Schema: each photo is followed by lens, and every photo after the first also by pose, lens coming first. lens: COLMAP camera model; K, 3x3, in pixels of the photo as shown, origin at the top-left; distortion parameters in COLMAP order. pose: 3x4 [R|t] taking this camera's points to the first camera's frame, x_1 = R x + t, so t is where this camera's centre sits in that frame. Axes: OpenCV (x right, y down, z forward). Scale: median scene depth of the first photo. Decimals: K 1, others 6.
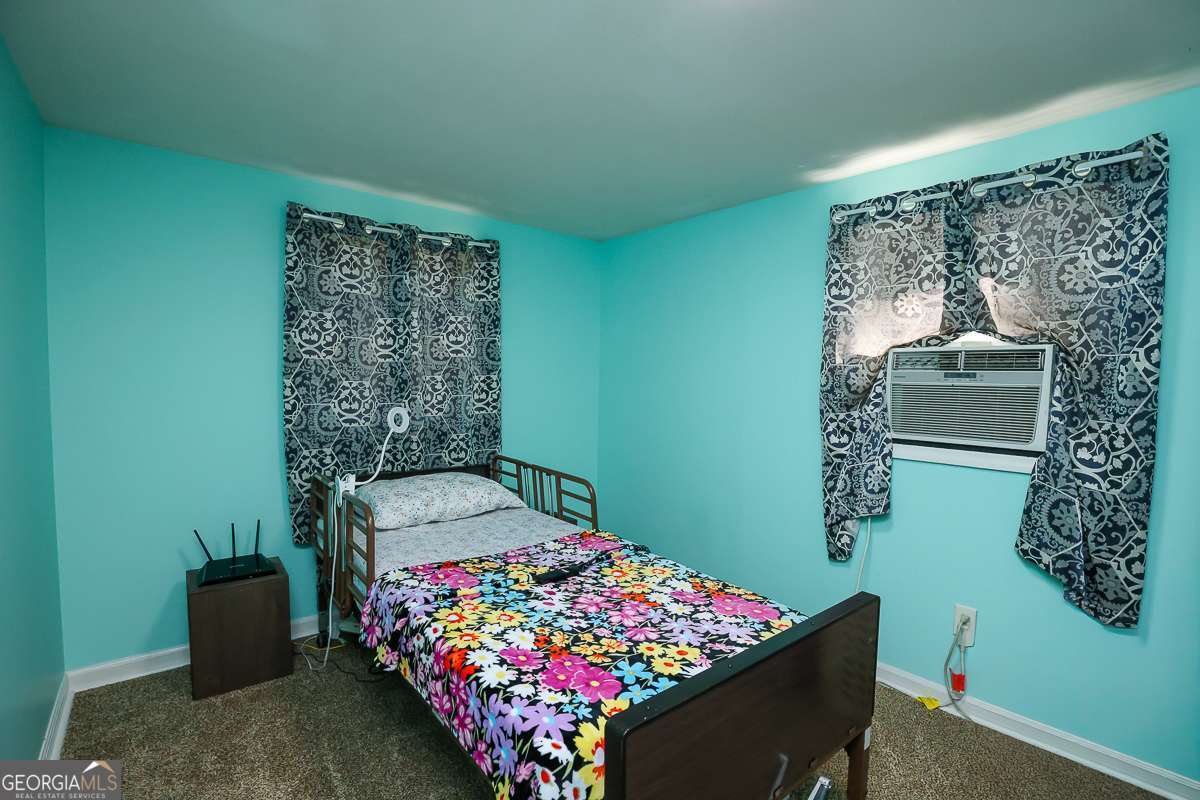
lens RADIAL K [[559.6, 0, 604.6], [0, 559.6, 406.9], [0, 0, 1]] dist [-0.029082, 0.000555]
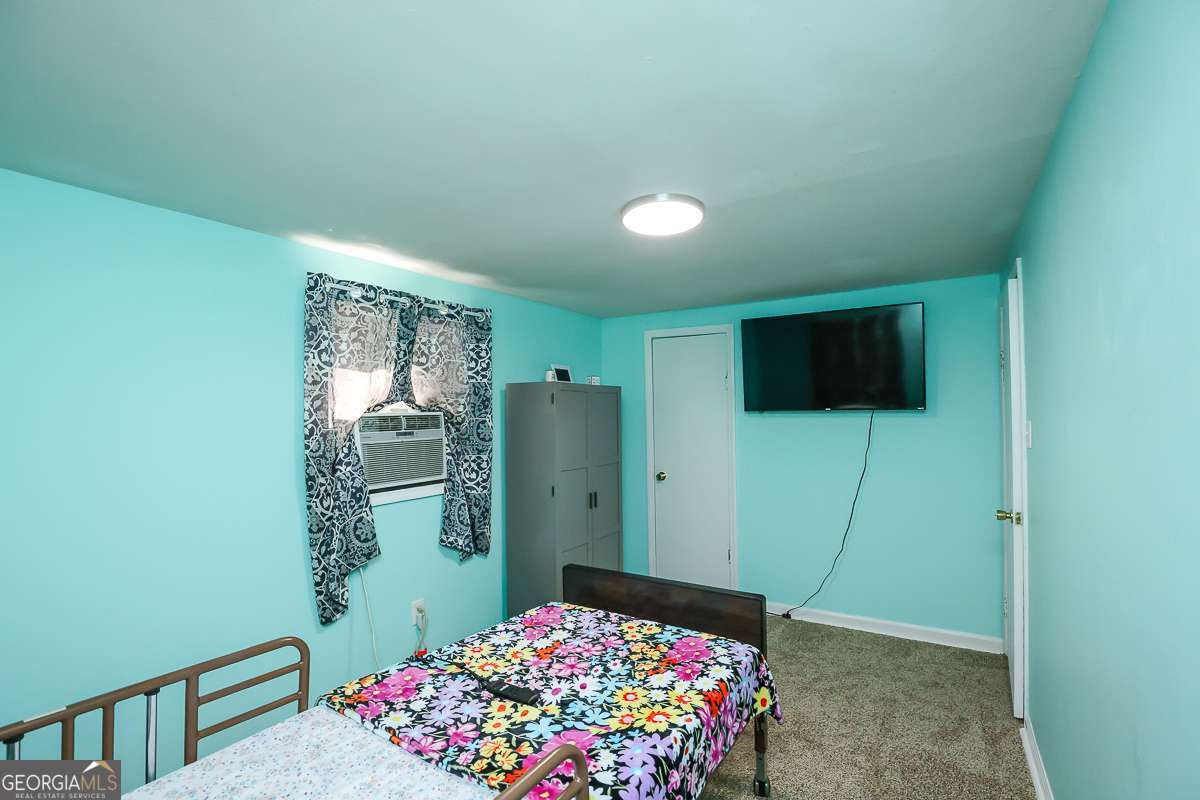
lens RADIAL K [[559.6, 0, 604.6], [0, 559.6, 406.9], [0, 0, 1]] dist [-0.029082, 0.000555]
pose [[-0.327562, -0.003080, 0.944825, -0.961271], [0.065566, 0.997510, 0.025982, -0.149970], [-0.942552, 0.070459, -0.326545, 1.158744]]
